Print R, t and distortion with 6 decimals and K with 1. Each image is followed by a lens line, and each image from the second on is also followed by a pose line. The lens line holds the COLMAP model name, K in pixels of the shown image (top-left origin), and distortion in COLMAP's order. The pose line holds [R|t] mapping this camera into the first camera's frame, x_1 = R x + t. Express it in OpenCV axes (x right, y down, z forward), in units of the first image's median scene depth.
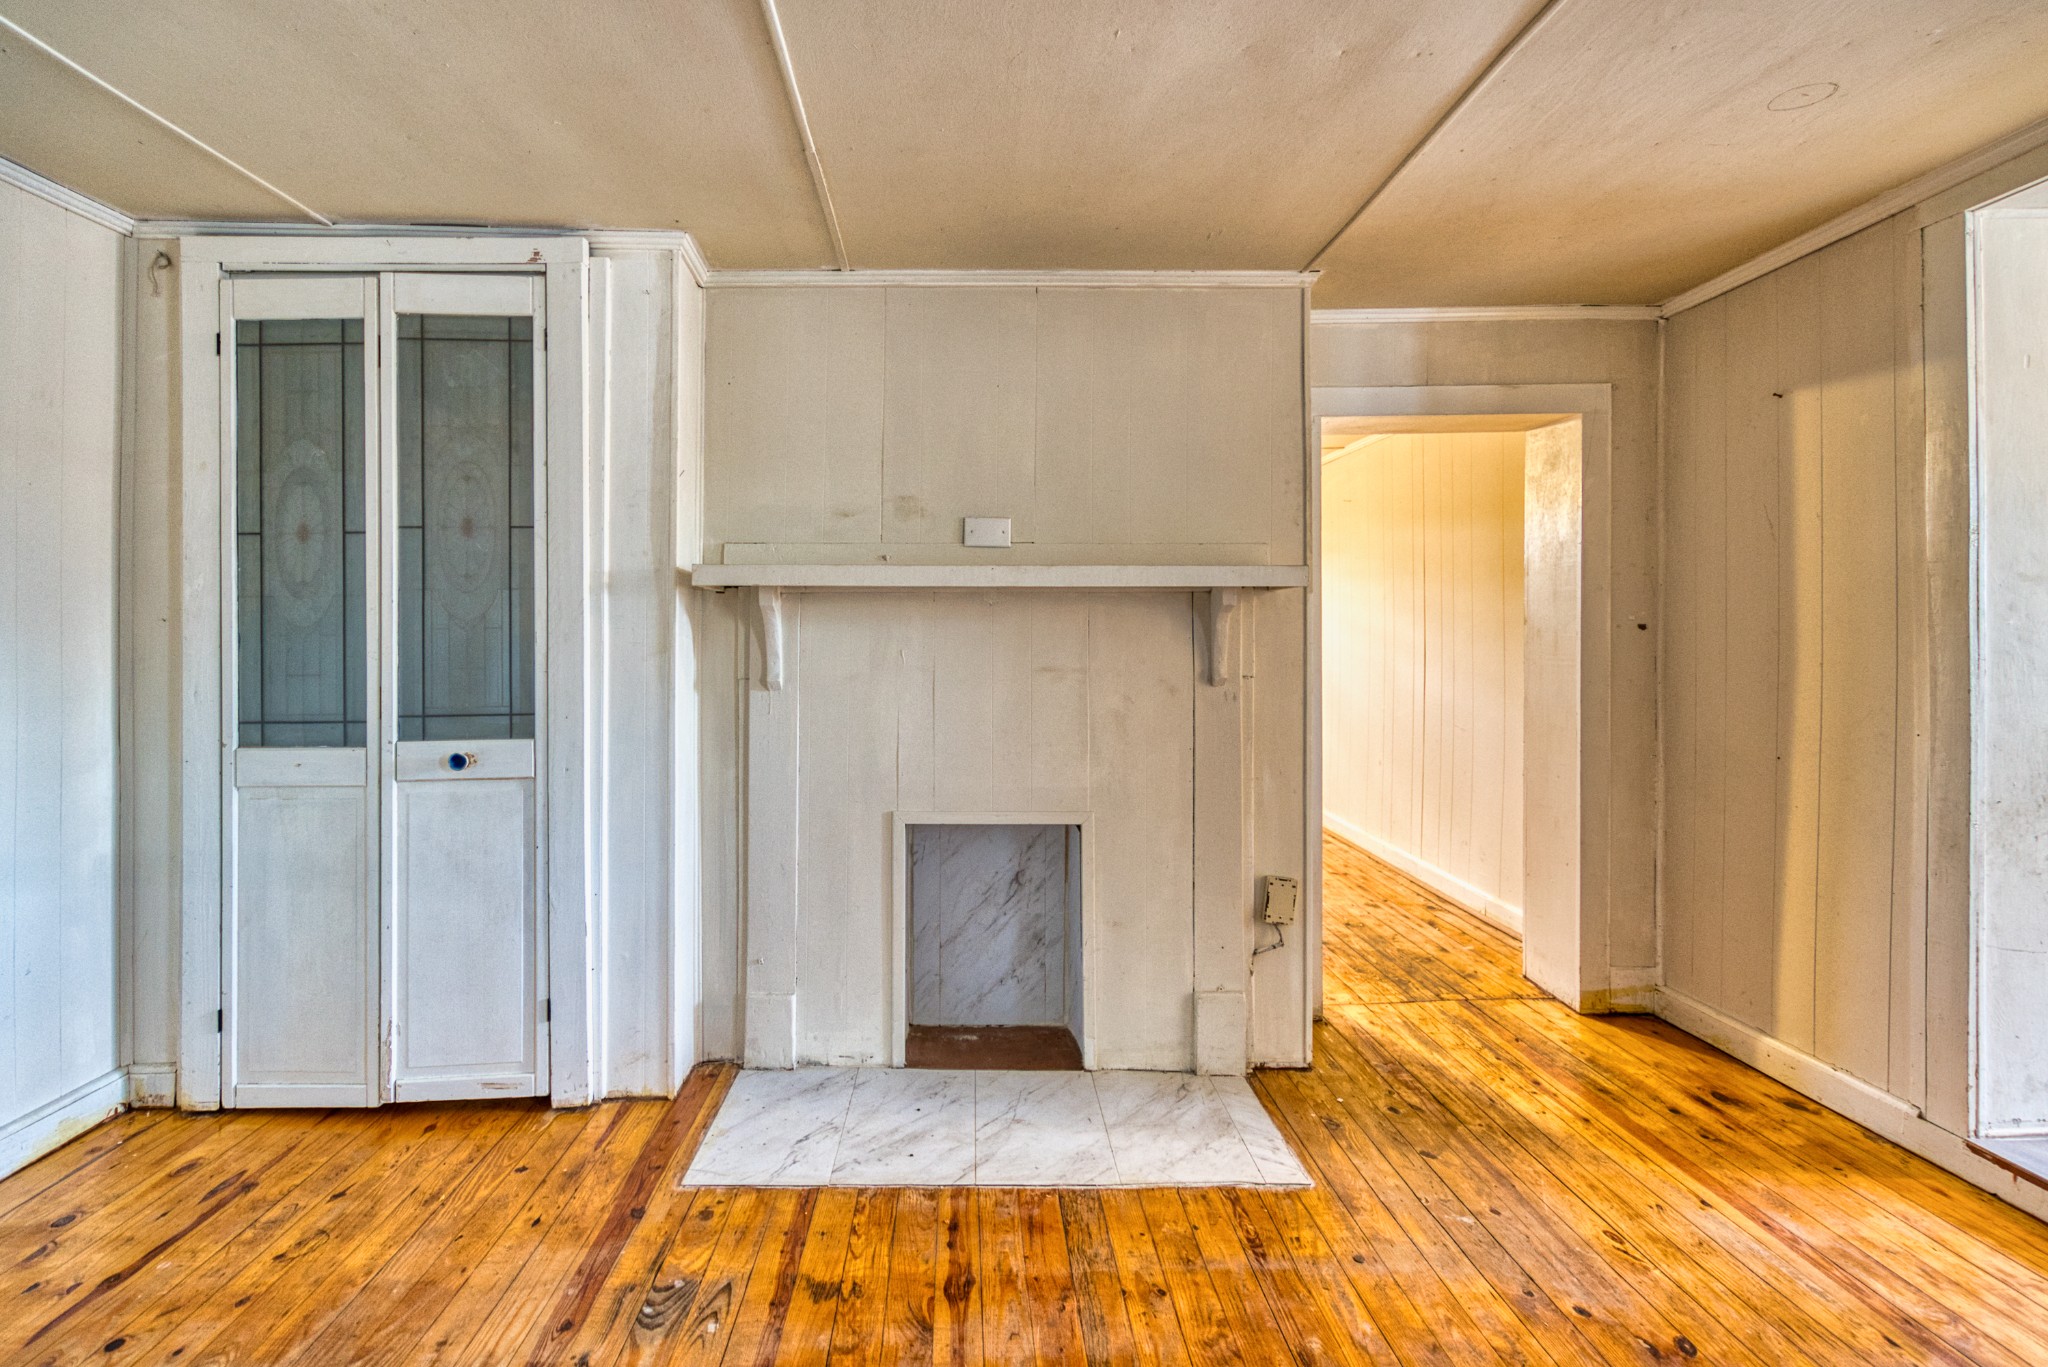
lens RADIAL K [[940.7, 0, 988.5], [0, 940.7, 626.4], [0, 0, 1]] dist [-0.001399, 0.007086]
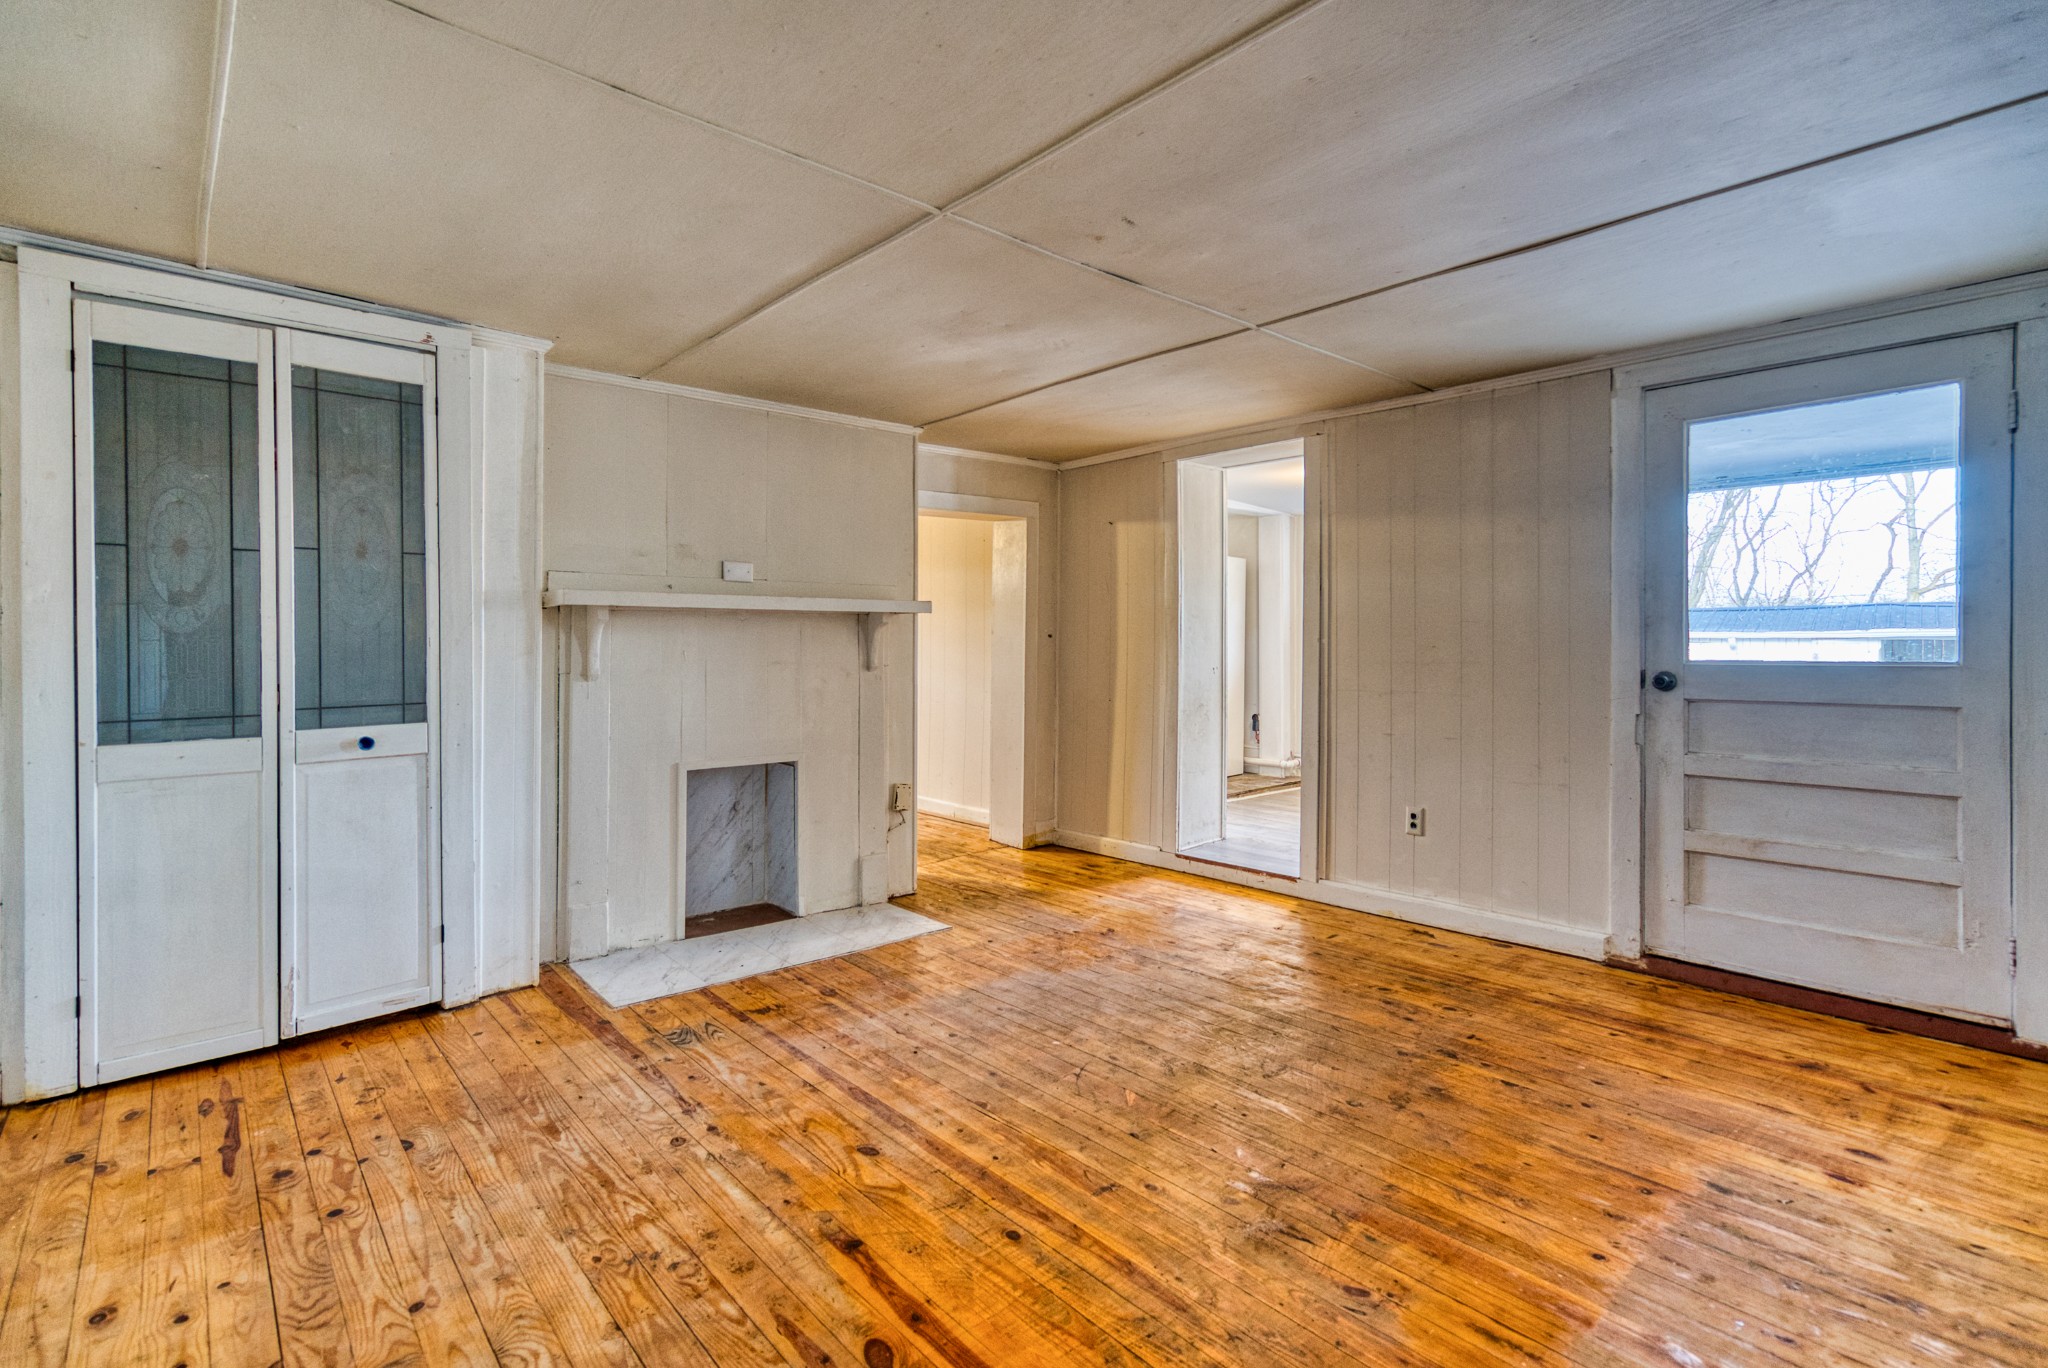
lens RADIAL K [[940.7, 0, 1026.5], [0, 940.7, 646.7], [0, 0, 1]] dist [-0.001399, 0.007086]
pose [[0.761386, -0.003912, 0.648287, -0.686137], [-0.006263, 0.999891, 0.013390, -0.003903], [-0.648268, -0.014256, 0.761279, -0.479059]]
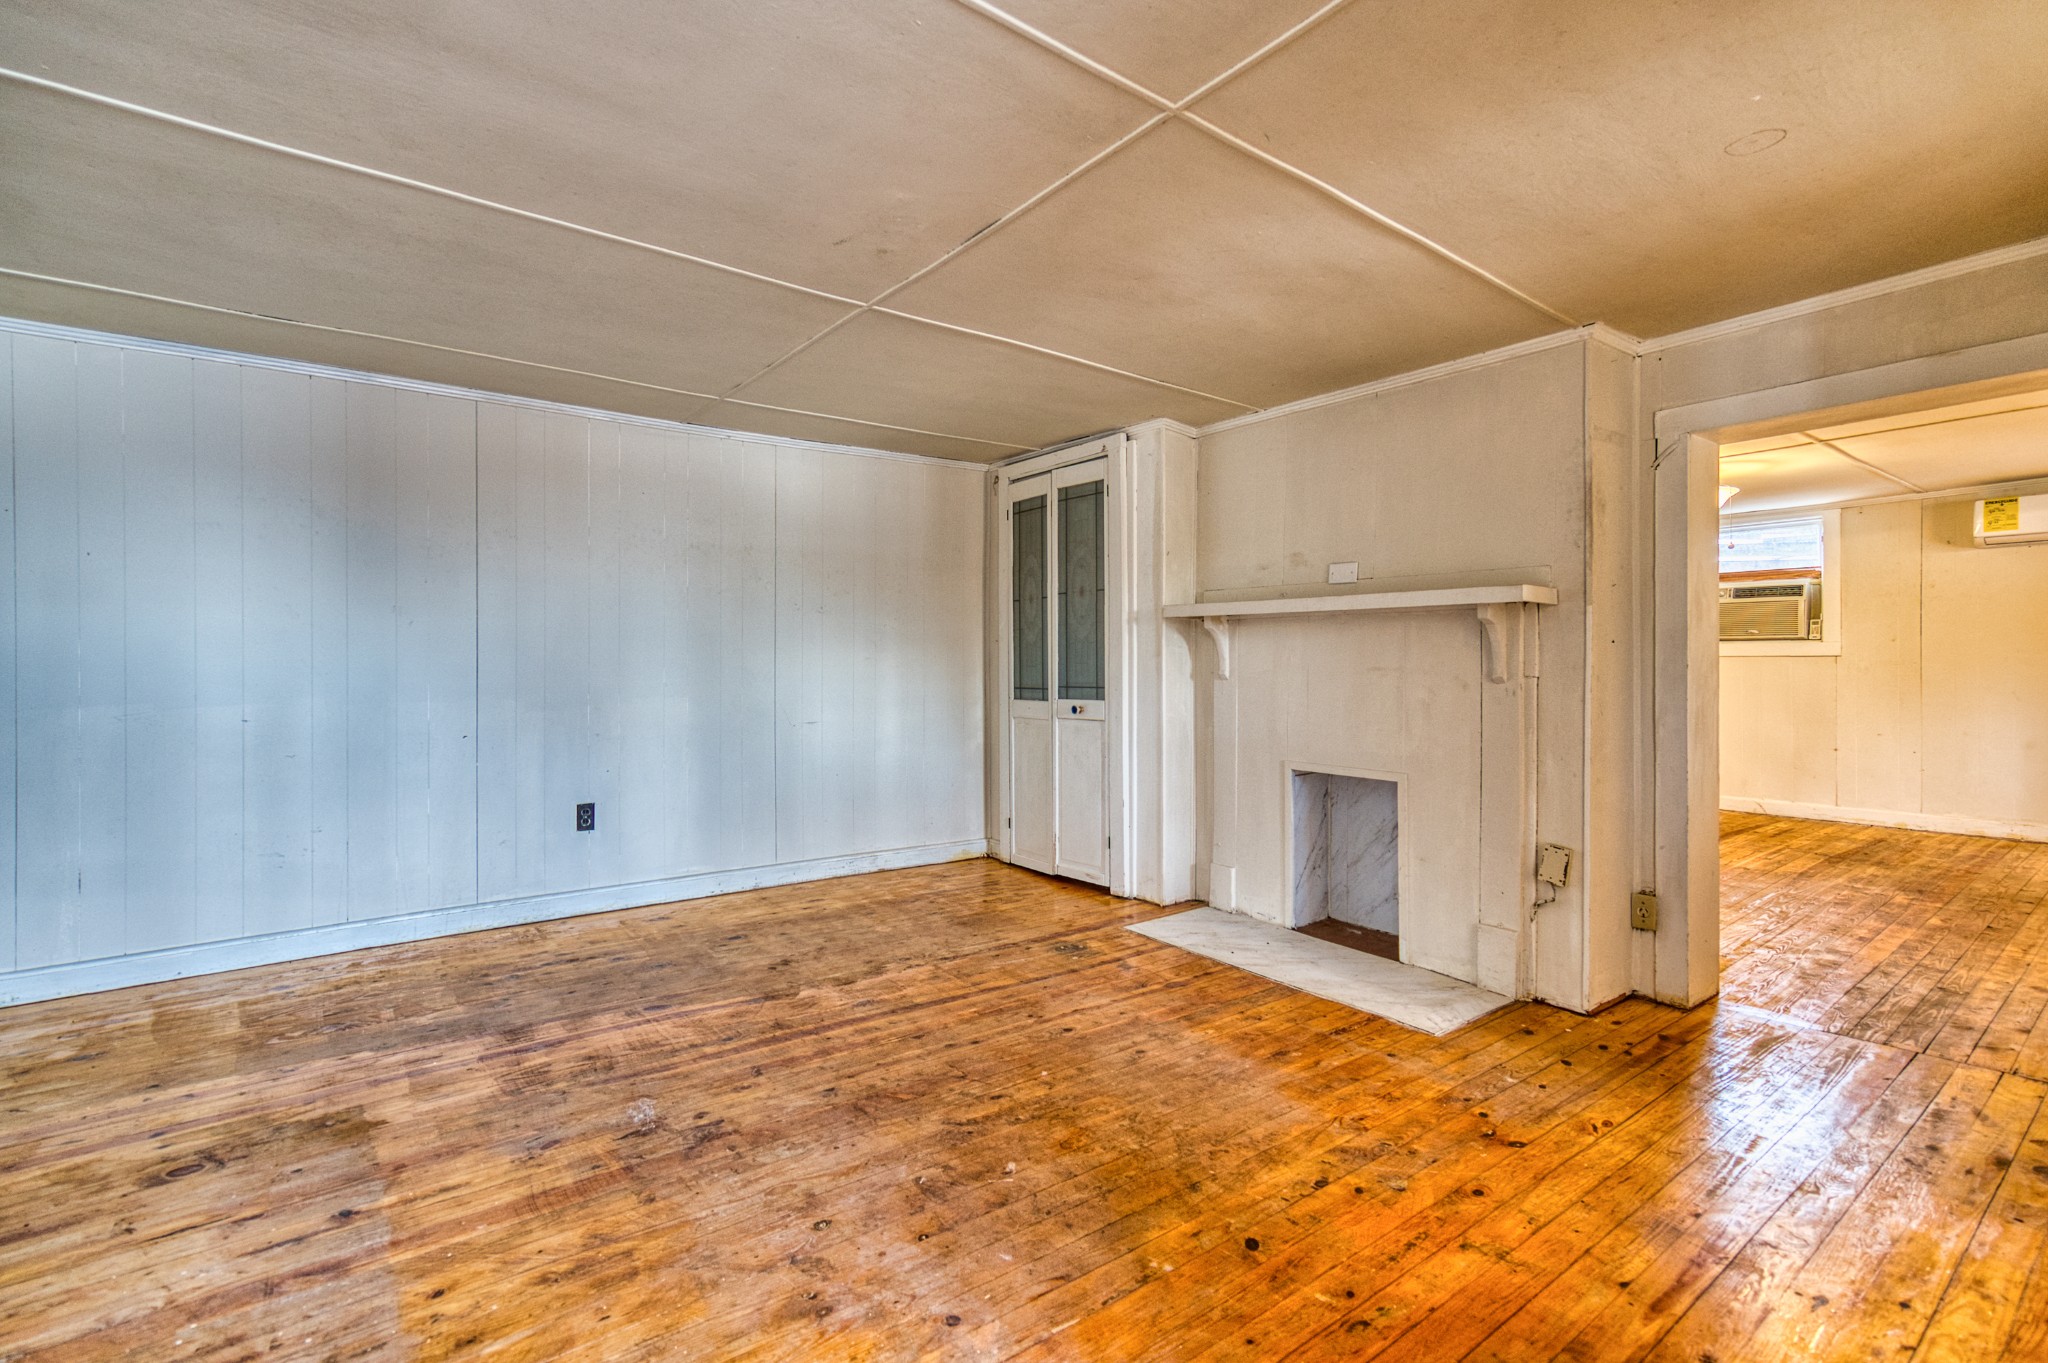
lens RADIAL K [[940.7, 0, 1025.4], [0, 940.7, 668.6], [0, 0, 1]] dist [-0.001399, 0.007086]
pose [[0.595234, 0.008717, -0.803505, 0.957067], [0.002234, 0.999919, 0.012503, 0.030189], [0.803549, -0.009237, 0.595167, -0.268072]]
